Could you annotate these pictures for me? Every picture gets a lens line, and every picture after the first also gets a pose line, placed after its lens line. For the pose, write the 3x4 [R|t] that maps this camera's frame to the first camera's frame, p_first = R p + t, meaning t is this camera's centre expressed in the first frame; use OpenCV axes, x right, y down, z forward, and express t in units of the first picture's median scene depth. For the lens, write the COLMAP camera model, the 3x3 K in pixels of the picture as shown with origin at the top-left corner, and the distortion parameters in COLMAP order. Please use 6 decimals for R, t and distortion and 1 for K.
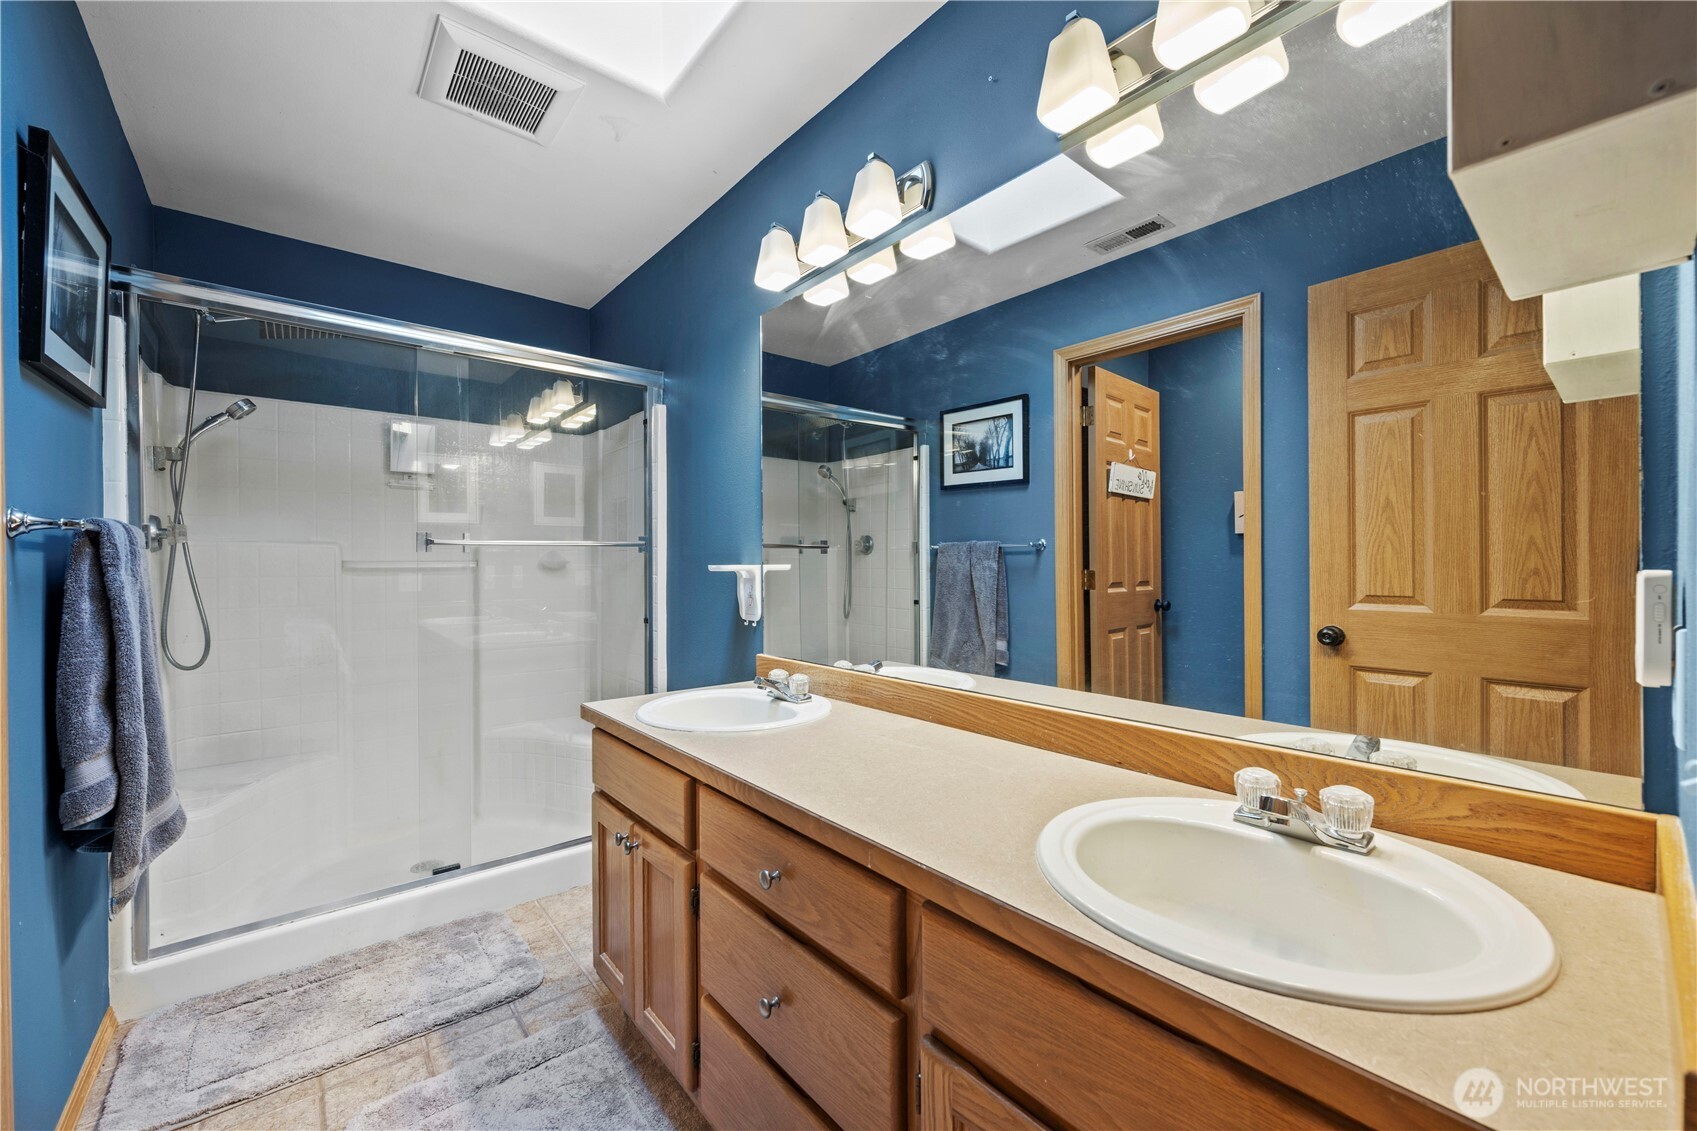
lens RADIAL K [[662.7, 0, 850.7], [0, 662.7, 561.0], [0, 0, 1]] dist [-0.000908, 0.000088]
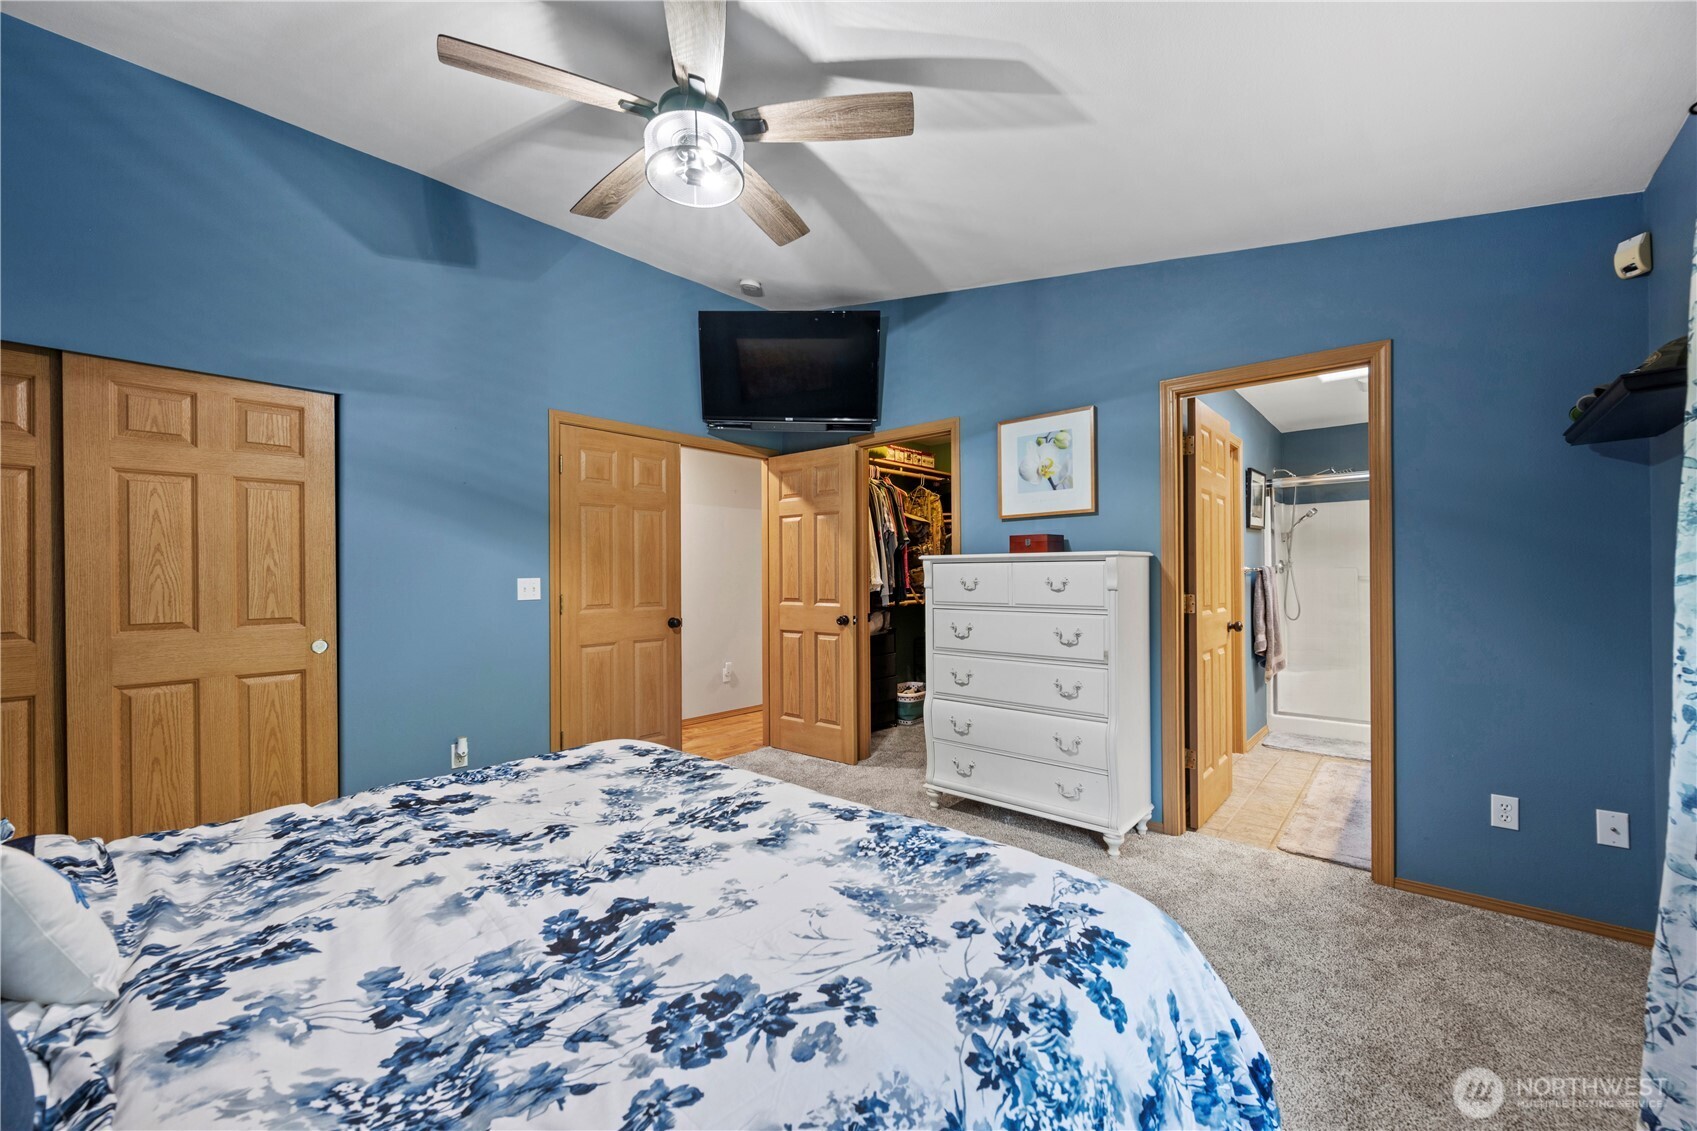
lens RADIAL K [[662.7, 0, 848.8], [0, 662.7, 569.6], [0, 0, 1]] dist [-0.000908, 0.000088]
pose [[0.139283, -0.000016, -0.990253, 1.763364], [0.002206, 0.999998, 0.000294, -0.045490], [0.990250, -0.002225, 0.139283, -1.437150]]
